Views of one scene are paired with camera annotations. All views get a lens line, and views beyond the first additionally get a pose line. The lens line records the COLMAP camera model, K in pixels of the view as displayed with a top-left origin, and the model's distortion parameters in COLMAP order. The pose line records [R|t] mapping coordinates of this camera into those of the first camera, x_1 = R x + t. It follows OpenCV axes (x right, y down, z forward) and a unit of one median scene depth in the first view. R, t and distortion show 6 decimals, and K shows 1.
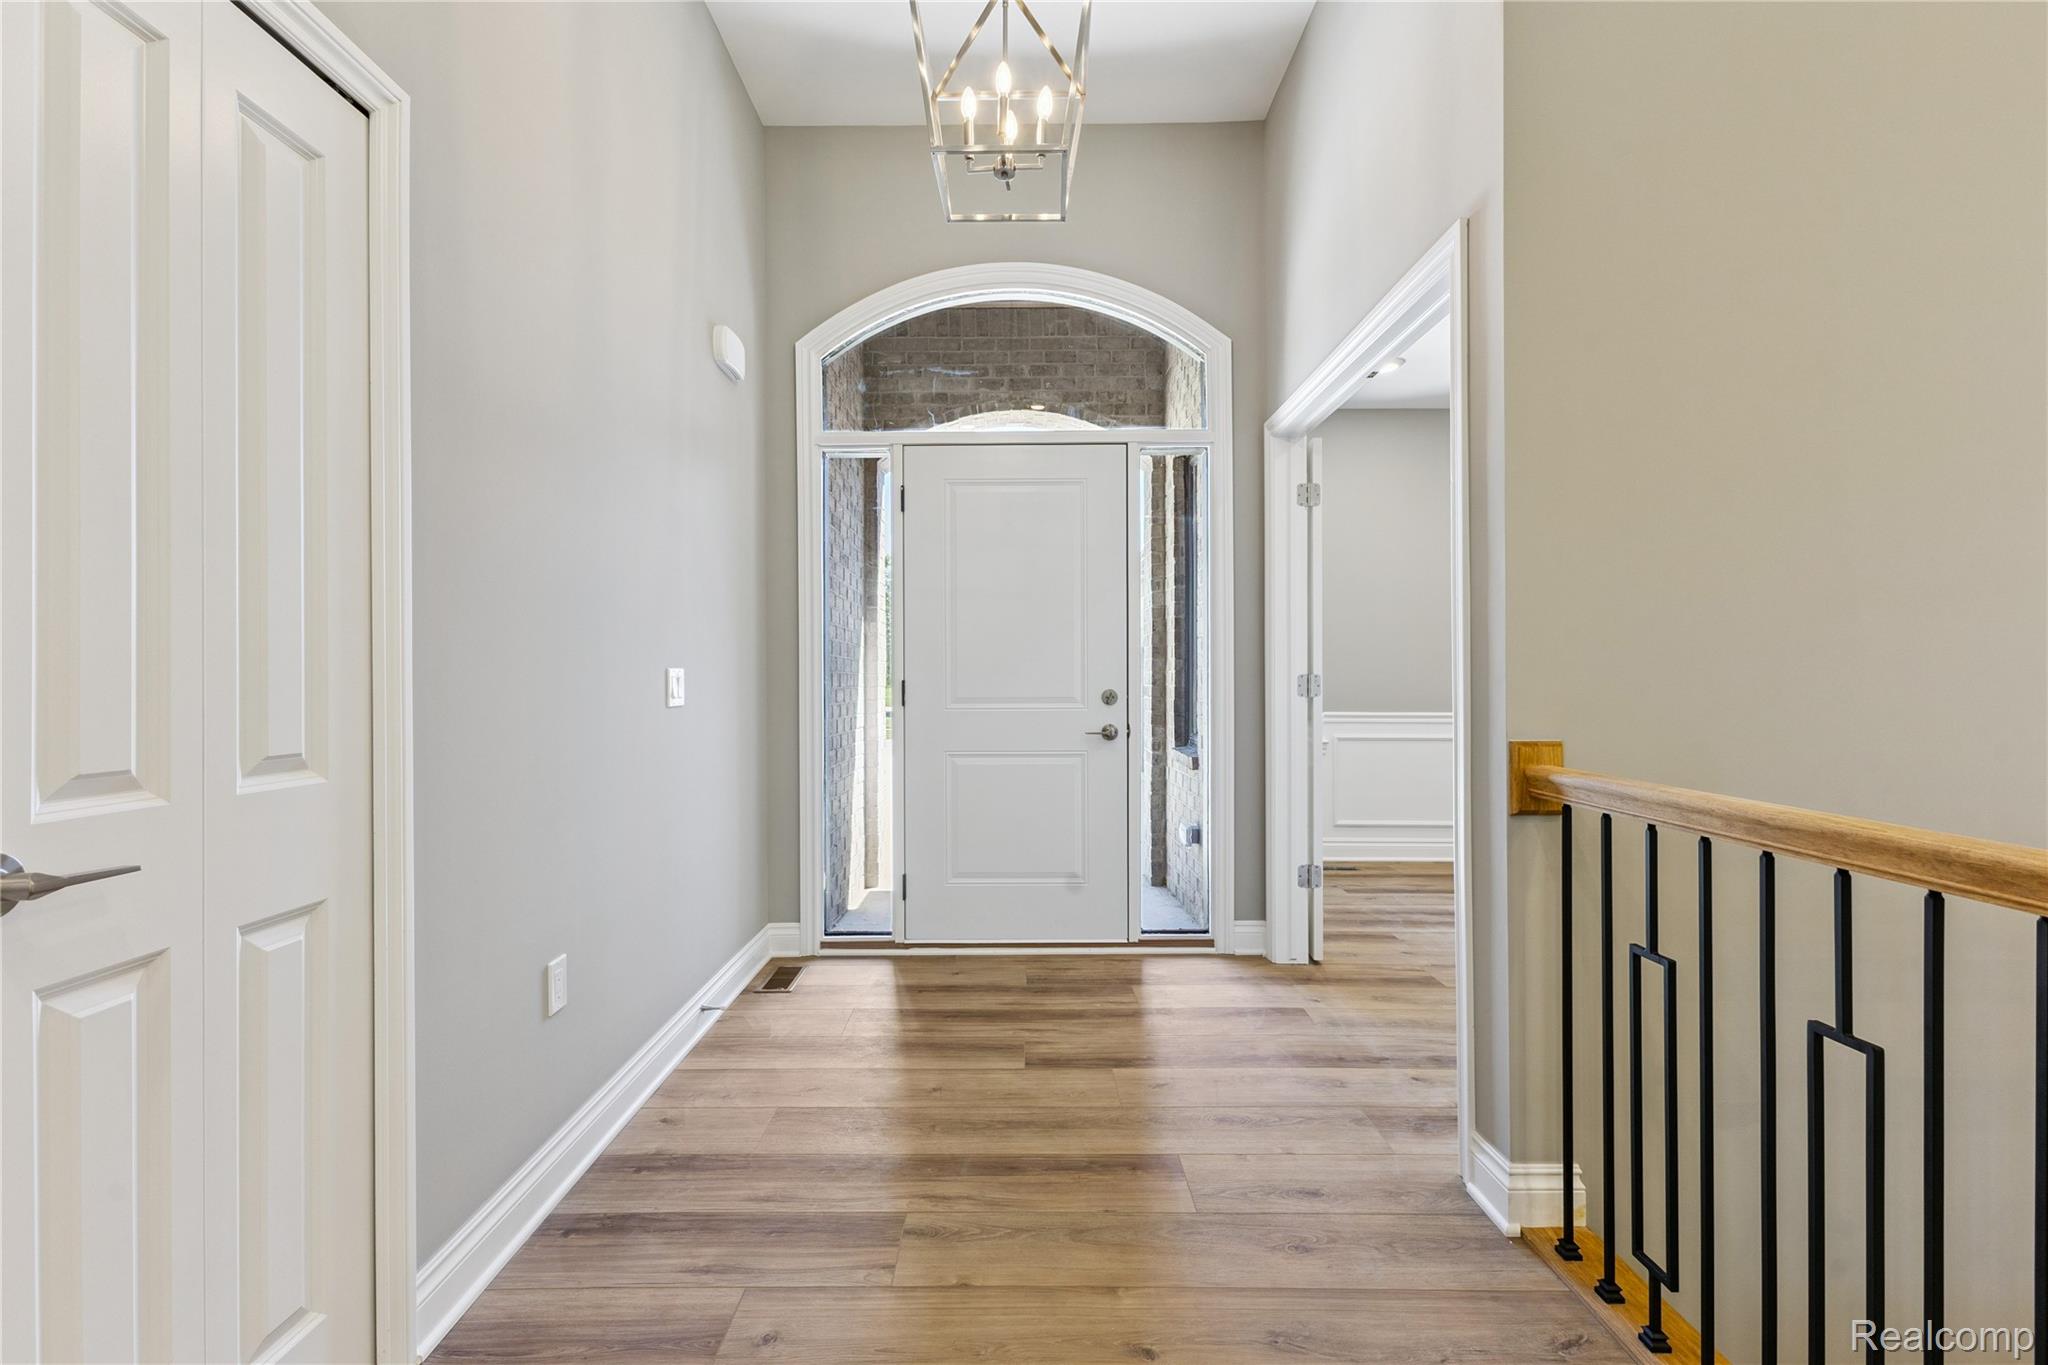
lens RADIAL K [[880.6, 0, 1024.0], [0, 880.6, 682.5], [0, 0, 1]] dist [0.001806, 0.000097]
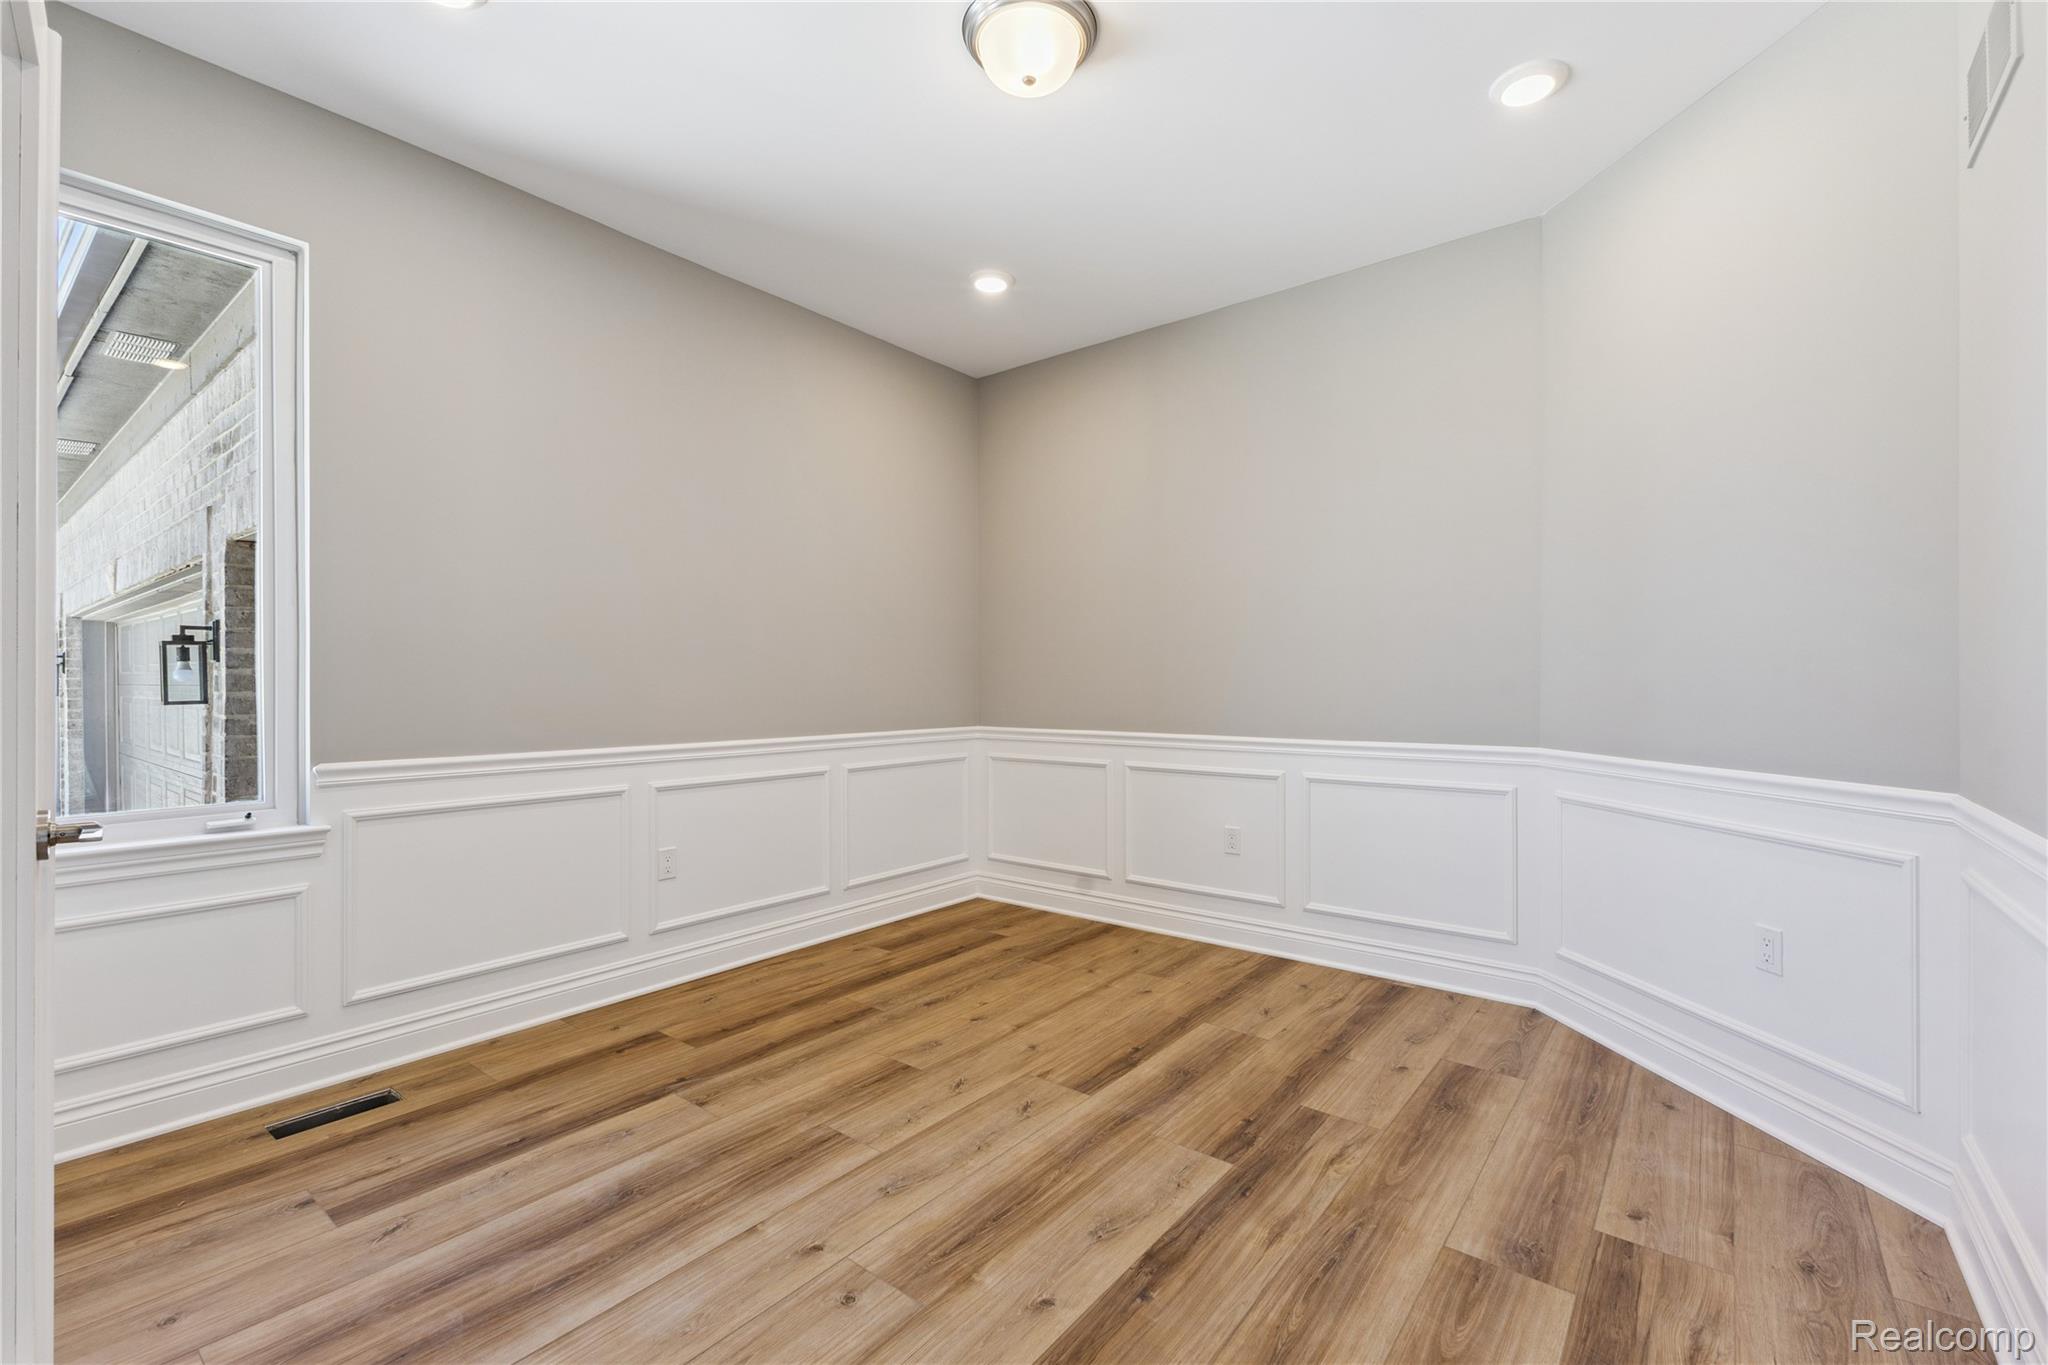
lens RADIAL K [[880.6, 0, 1024.0], [0, 880.6, 682.5], [0, 0, 1]] dist [0.001806, 0.000097]
pose [[0.618767, 0.001798, 0.785573, 0.376820], [0.001348, 0.999993, -0.003351, -0.014305], [-0.785574, 0.003133, 0.618760, 0.772869]]
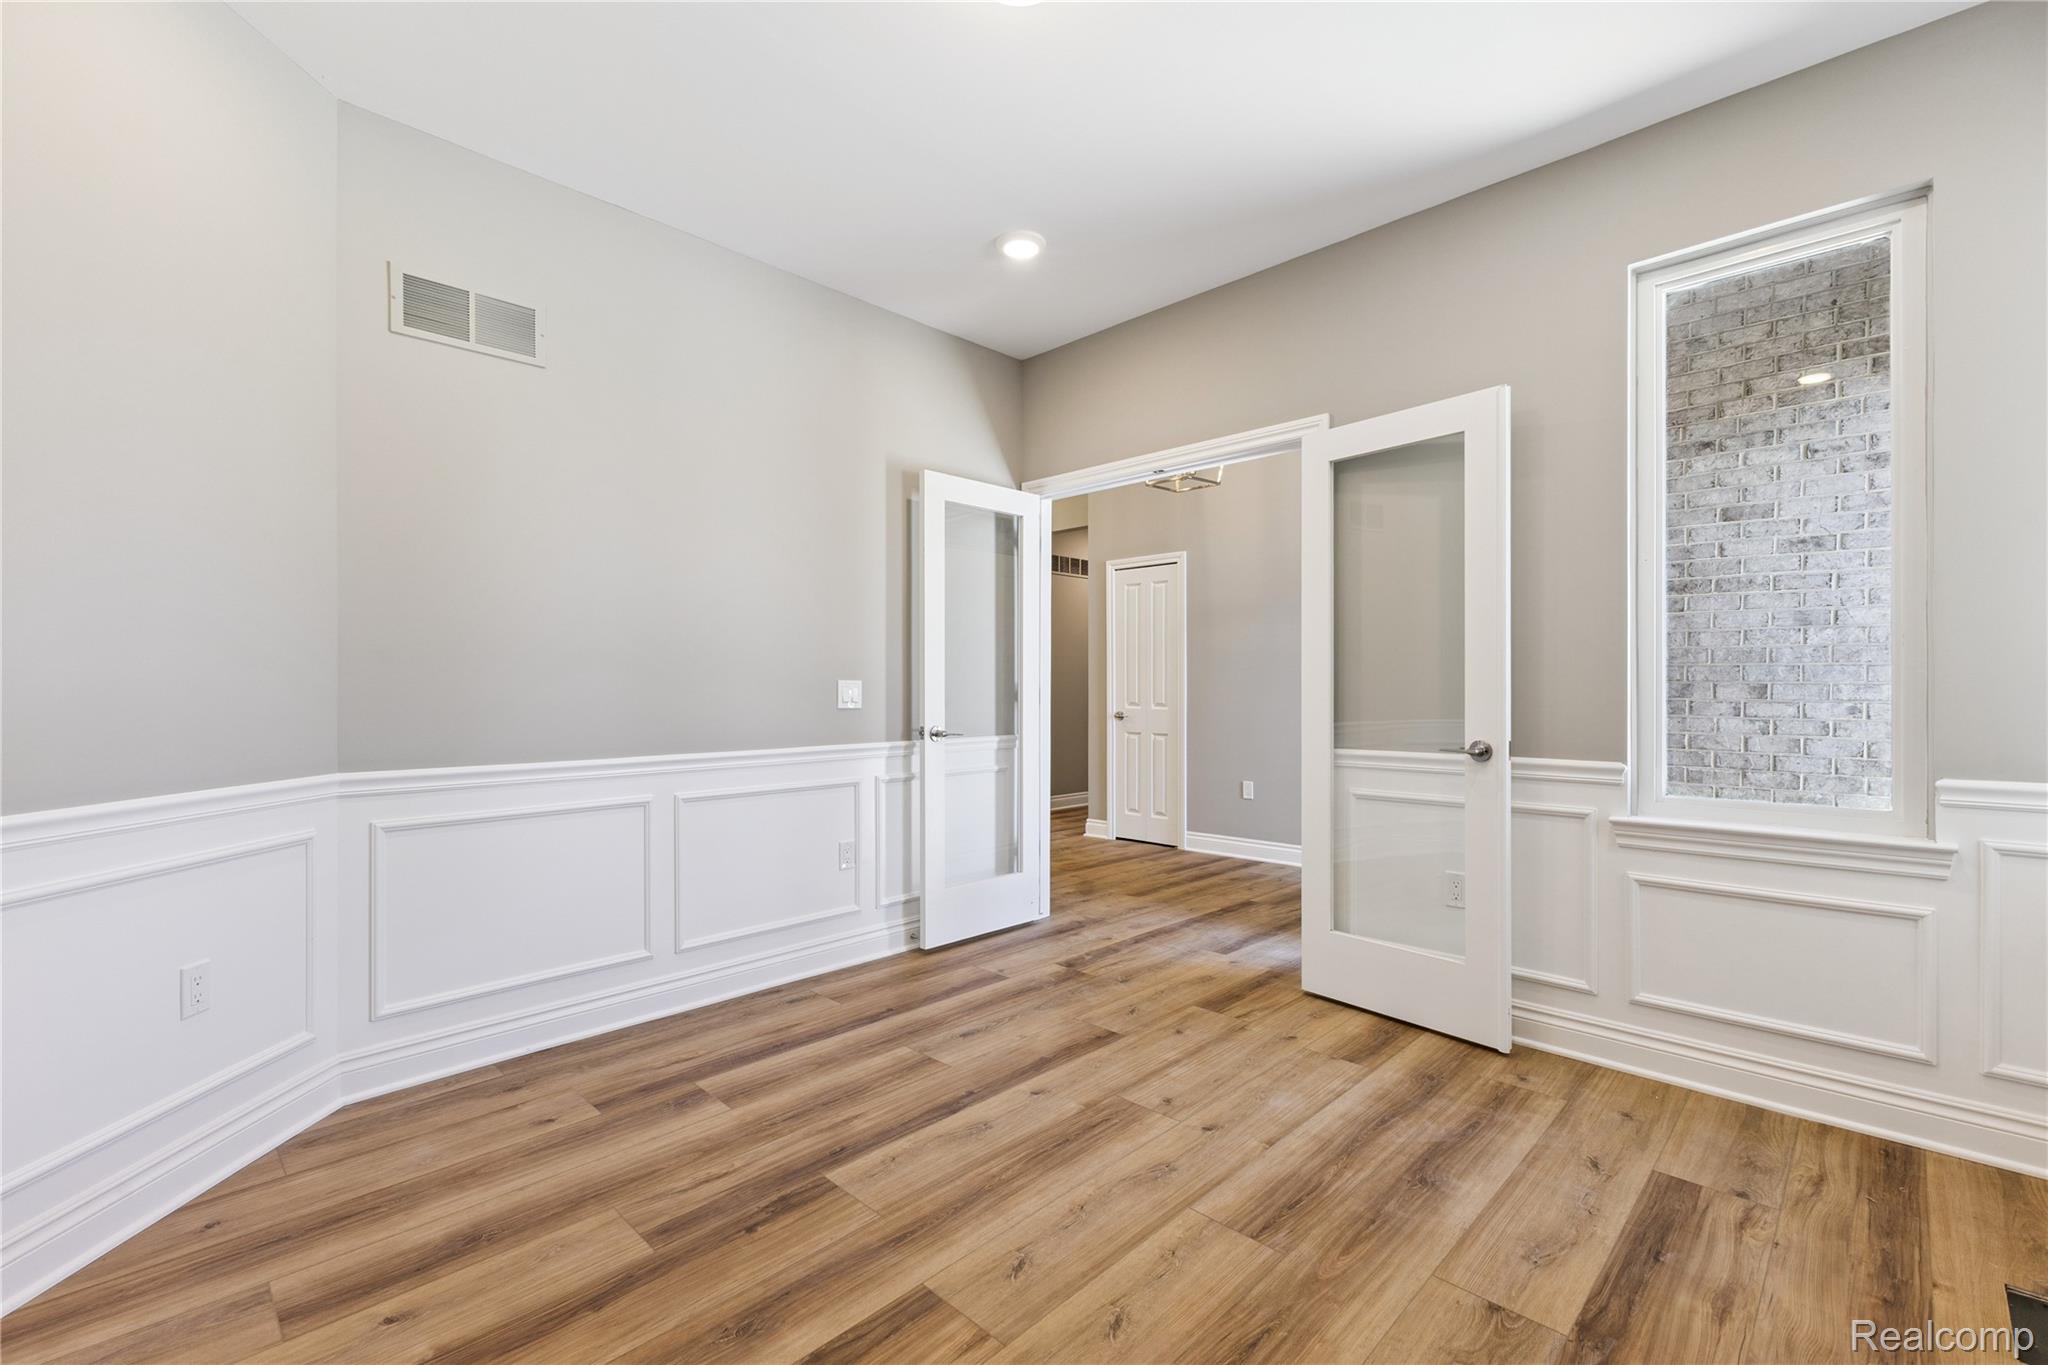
lens RADIAL K [[880.6, 0, 1024.0], [0, 880.6, 682.5], [0, 0, 1]] dist [0.001806, 0.000097]
pose [[-0.697345, 0.002620, -0.716731, 1.431603], [0.002515, 0.999996, 0.001208, -0.020860], [0.716731, -0.000960, -0.697349, 1.685650]]
